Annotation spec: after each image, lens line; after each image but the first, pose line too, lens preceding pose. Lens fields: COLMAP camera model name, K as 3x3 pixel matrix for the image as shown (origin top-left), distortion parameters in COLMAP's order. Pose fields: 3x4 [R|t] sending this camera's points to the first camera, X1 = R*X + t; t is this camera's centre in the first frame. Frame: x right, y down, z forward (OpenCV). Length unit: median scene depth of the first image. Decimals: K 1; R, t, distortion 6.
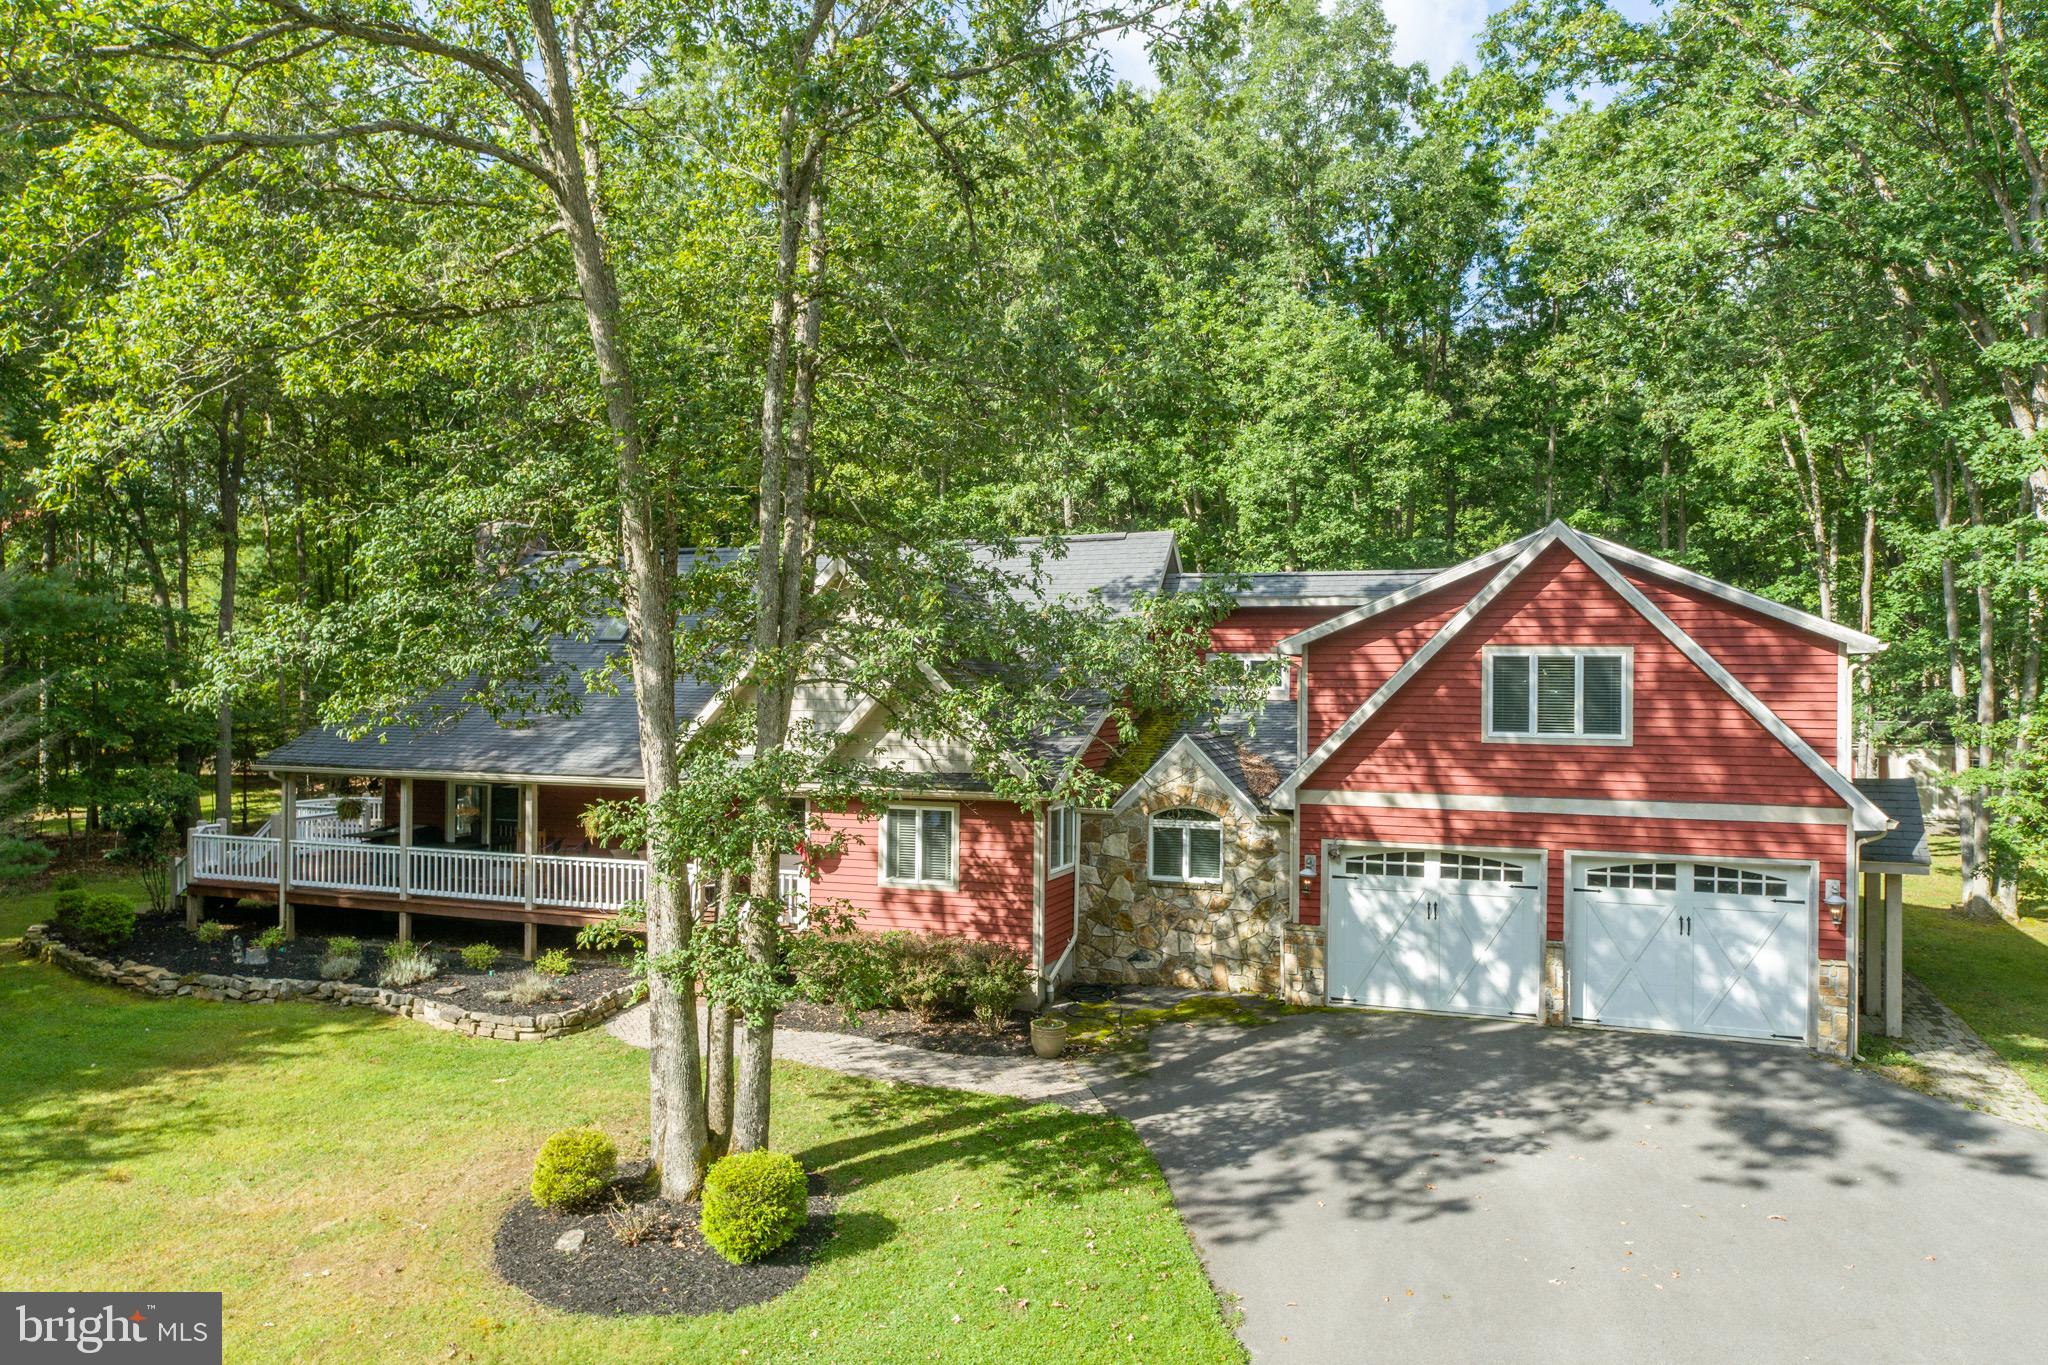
lens RADIAL K [[1412.6, 0, 1024.0], [0, 1412.6, 682.5], [0, 0, 1]] dist [-0.006263, 0.019519]
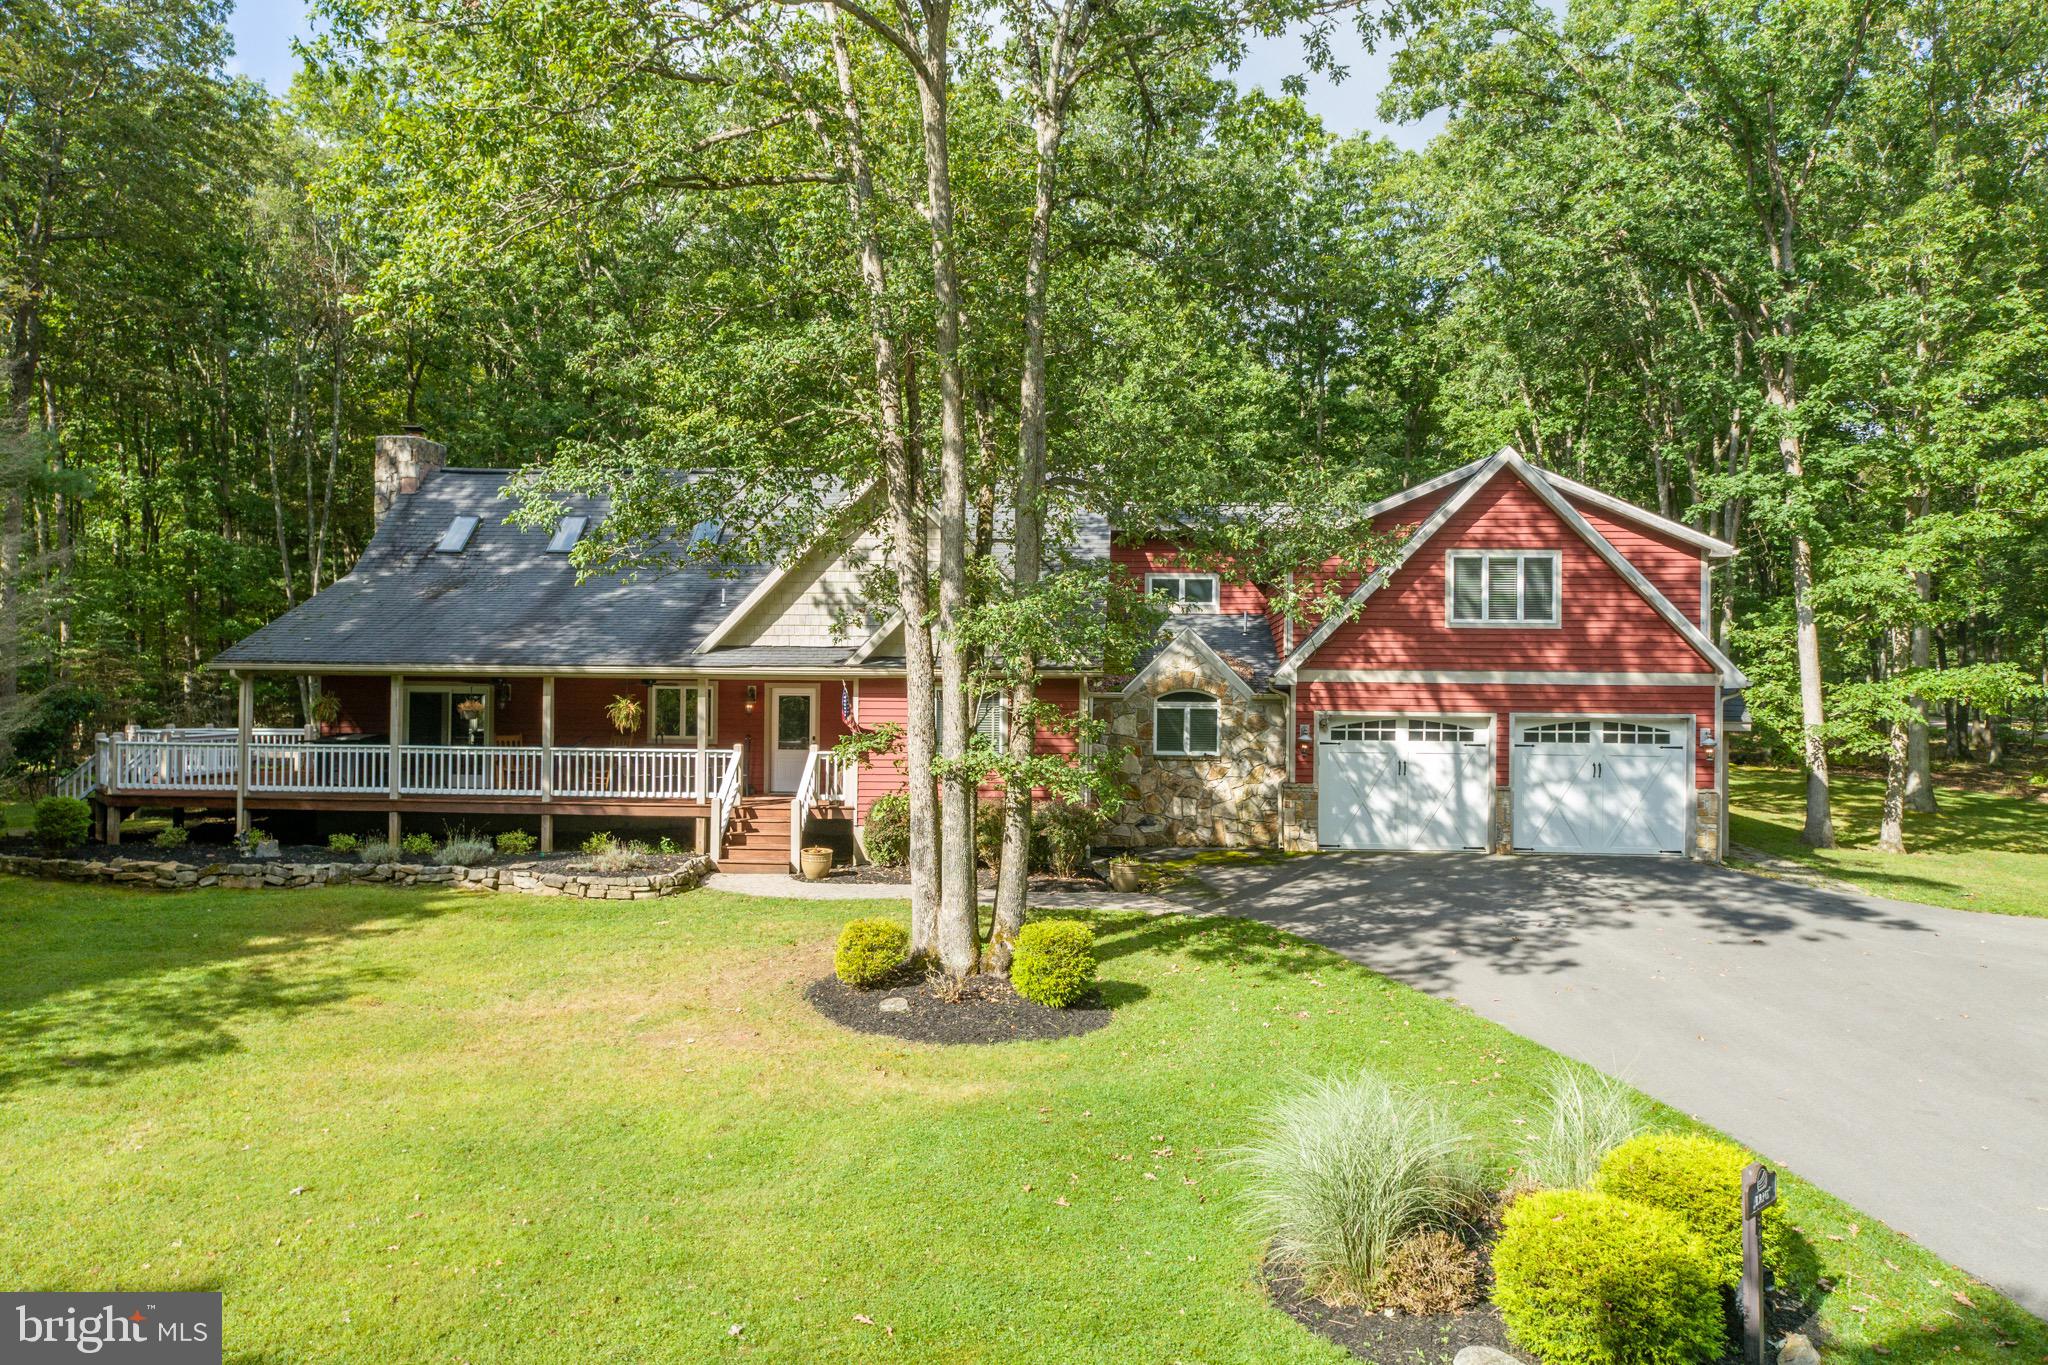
lens RADIAL K [[1412.6, 0, 1024.0], [0, 1412.6, 682.5], [0, 0, 1]] dist [-0.006263, 0.019519]
pose [[0.961433, 0.004055, 0.275010, -0.332476], [-0.002441, 0.999978, -0.006212, 0.089557], [-0.275029, 0.005301, 0.961421, -0.073434]]
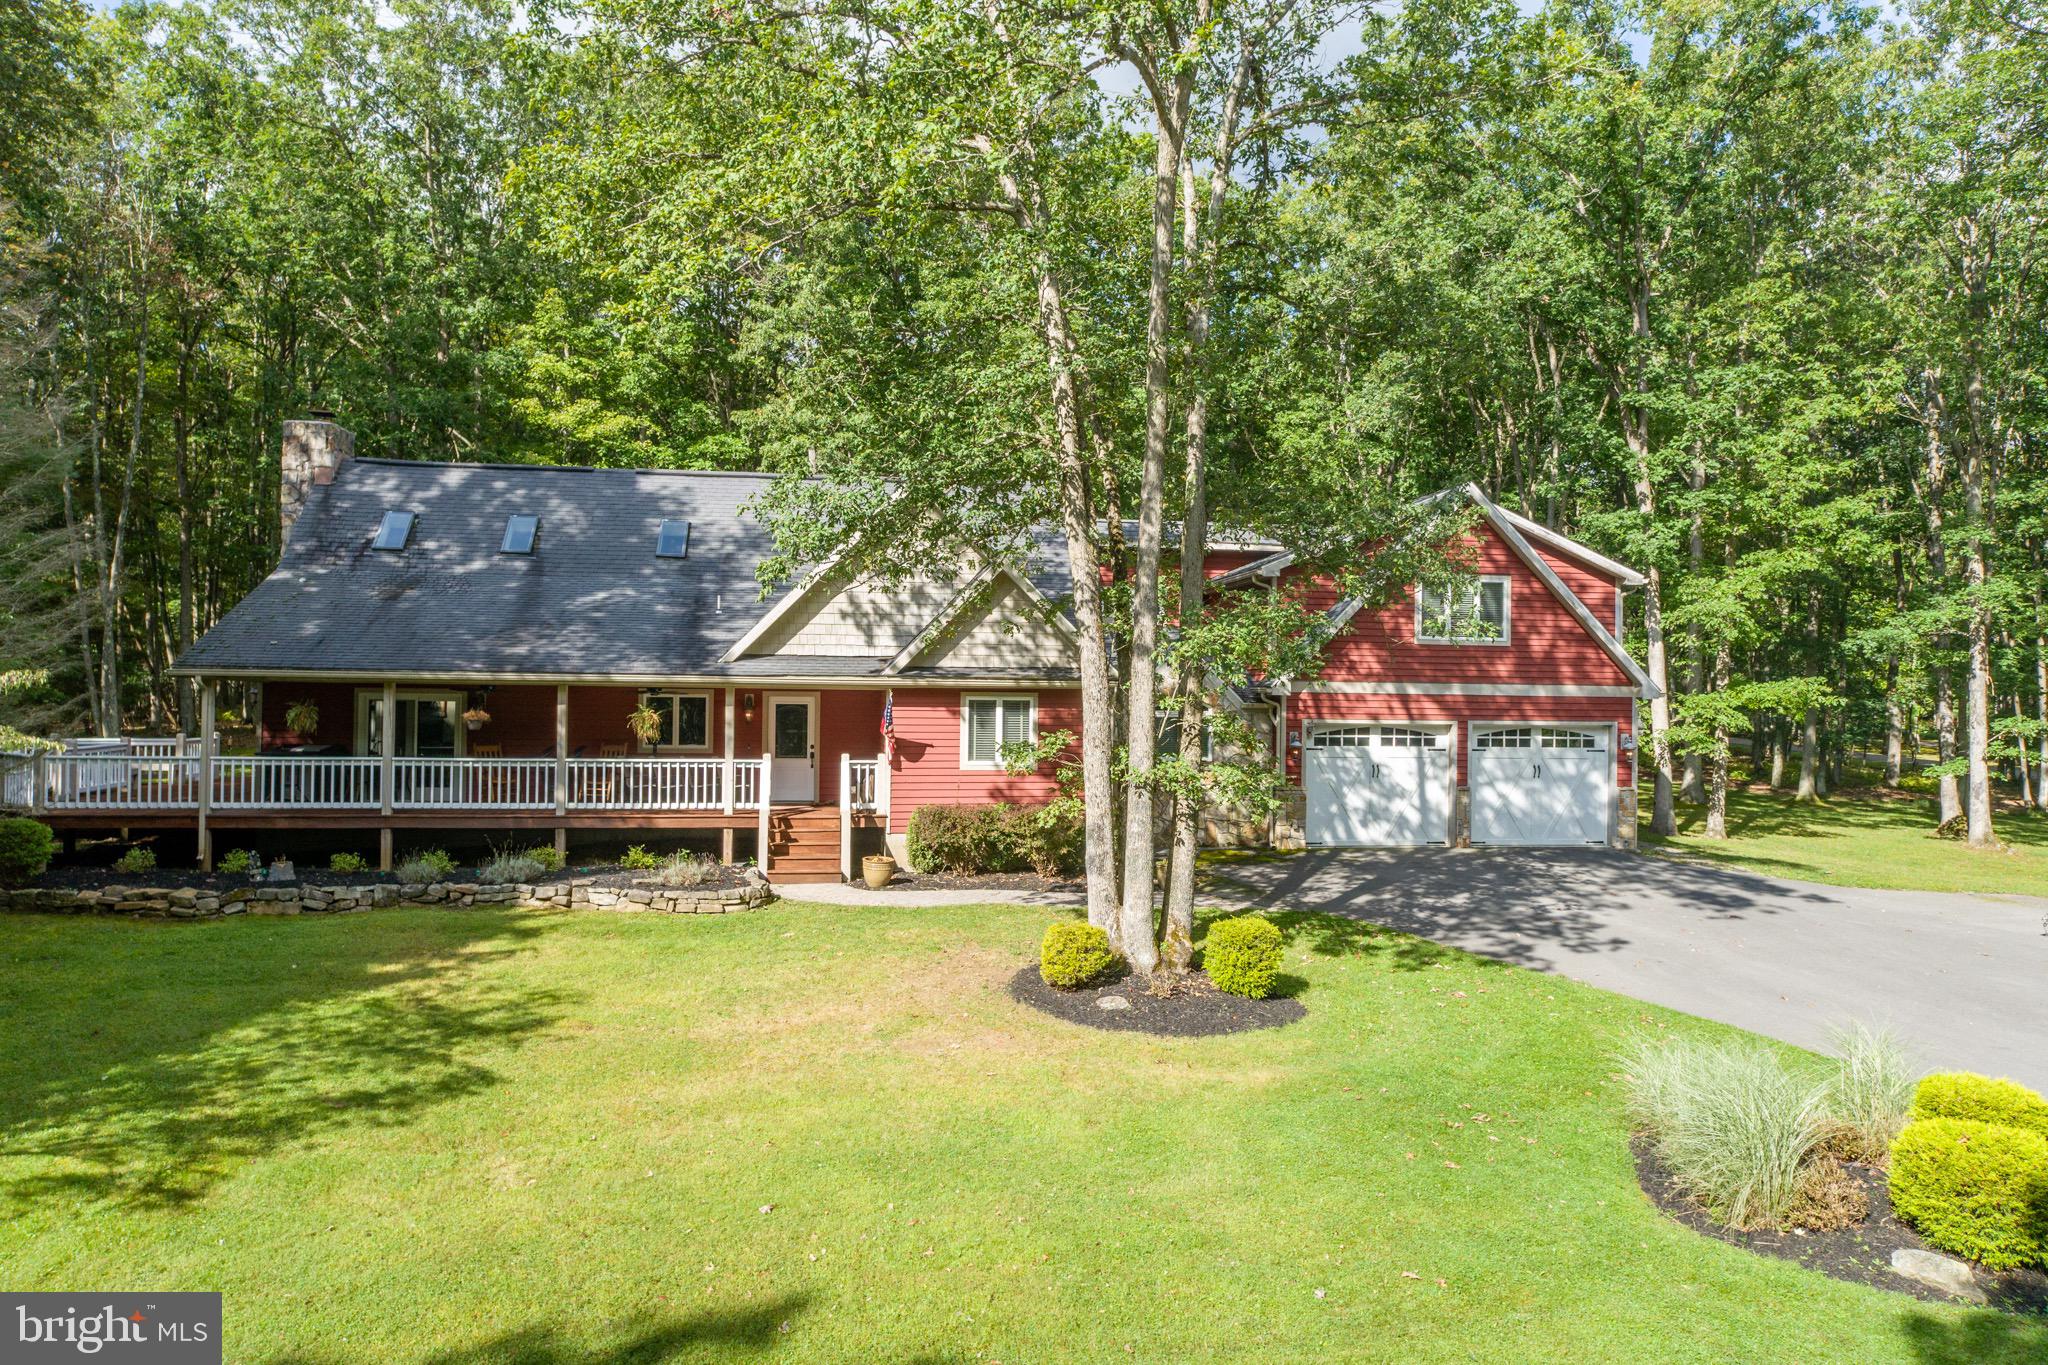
lens RADIAL K [[1412.6, 0, 1024.0], [0, 1412.6, 682.5], [0, 0, 1]] dist [-0.006263, 0.019519]
pose [[0.872853, 0.008374, 0.487911, -0.605677], [-0.005249, 0.999956, -0.007771, 0.083800], [-0.487955, 0.004221, 0.872859, -0.002855]]
